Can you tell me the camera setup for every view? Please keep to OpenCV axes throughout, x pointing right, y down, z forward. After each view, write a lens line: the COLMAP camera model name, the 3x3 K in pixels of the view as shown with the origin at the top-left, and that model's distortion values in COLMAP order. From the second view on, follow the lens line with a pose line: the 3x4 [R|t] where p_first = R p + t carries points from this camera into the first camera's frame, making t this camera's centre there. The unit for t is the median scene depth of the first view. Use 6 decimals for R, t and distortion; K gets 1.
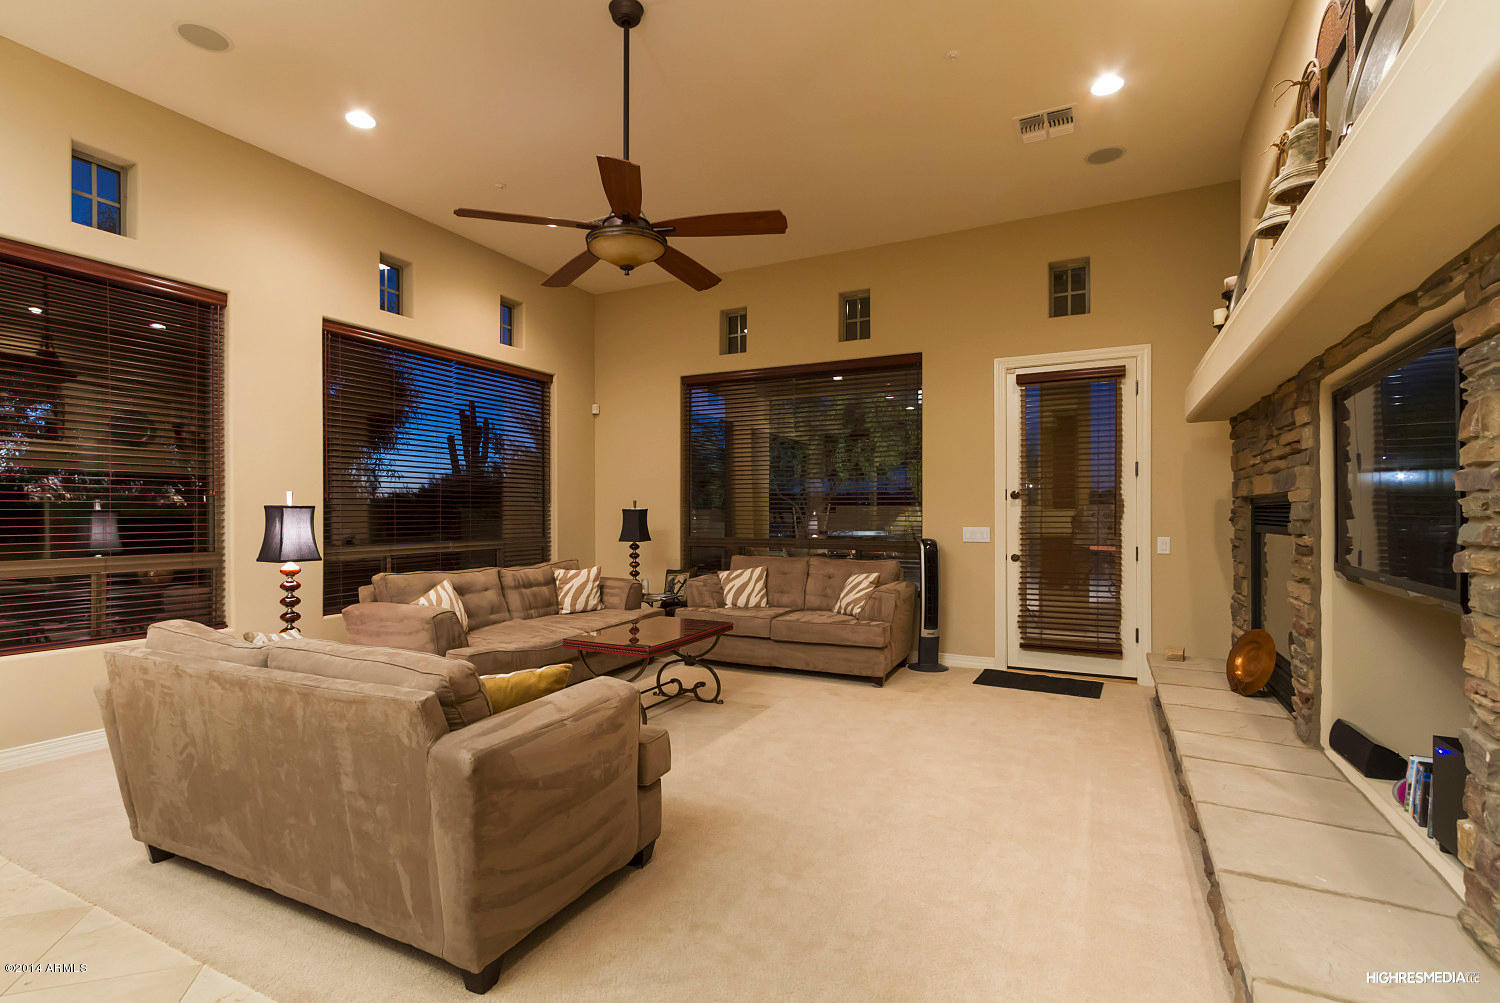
lens RADIAL K [[714.7, 0, 736.8], [0, 714.7, 511.3], [0, 0, 1]] dist [0.003196, 0.000253]
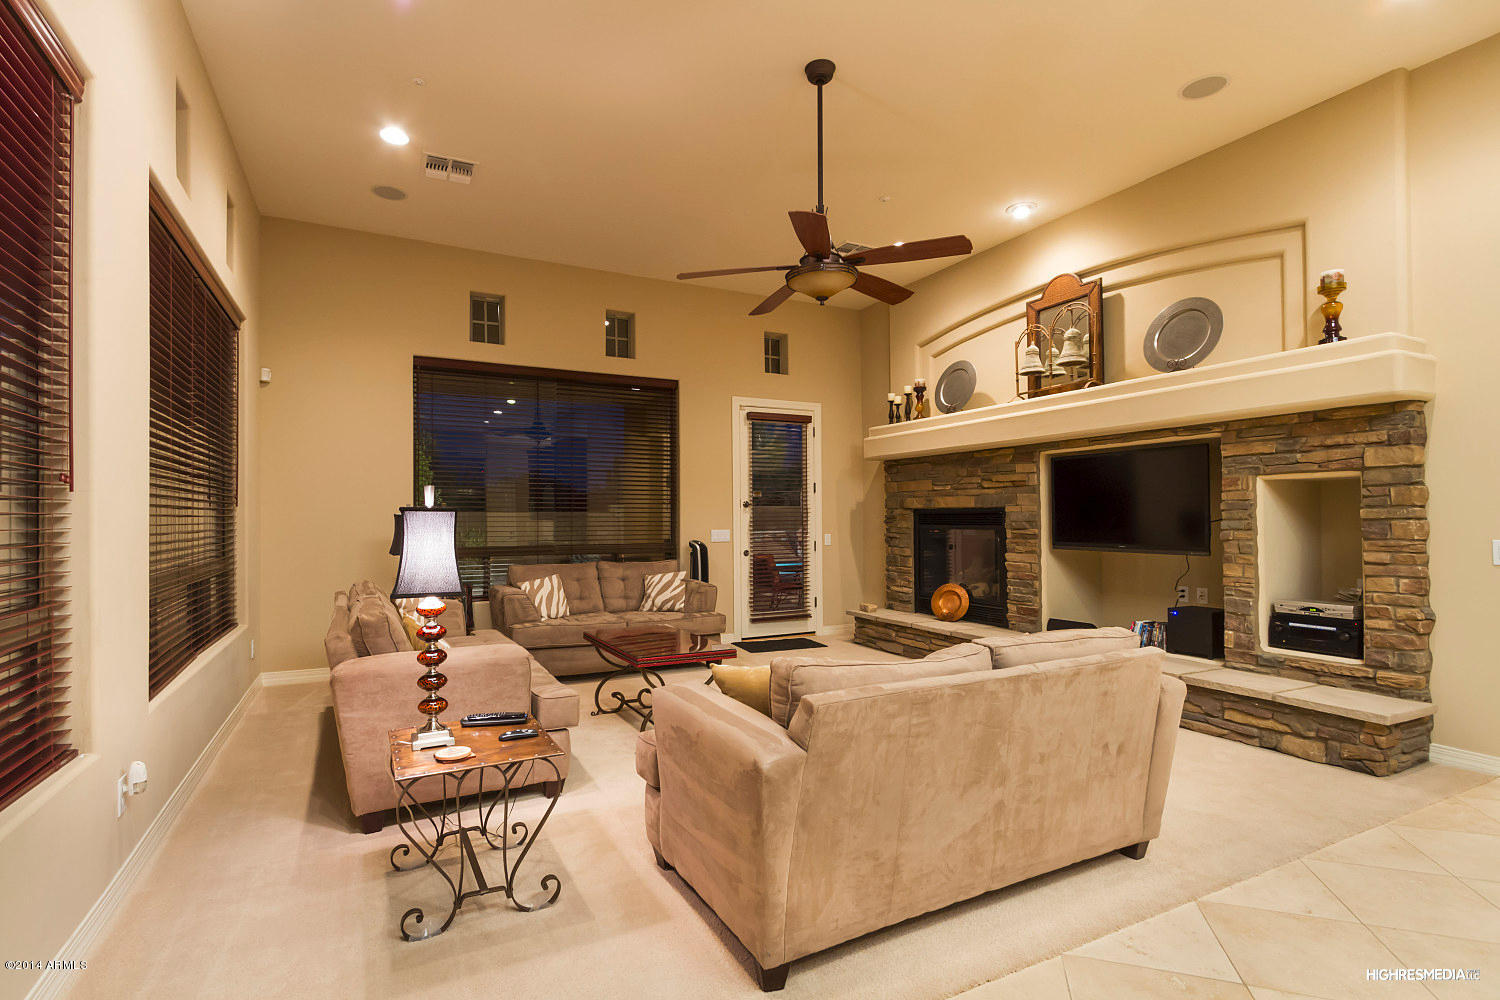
lens RADIAL K [[714.7, 0, 736.8], [0, 714.7, 509.8], [0, 0, 1]] dist [0.003196, 0.000253]
pose [[0.583290, 0.006643, 0.812237, -0.667947], [0.001083, 0.999959, -0.008957, -0.001654], [-0.812263, 0.006104, 0.583259, 0.261668]]
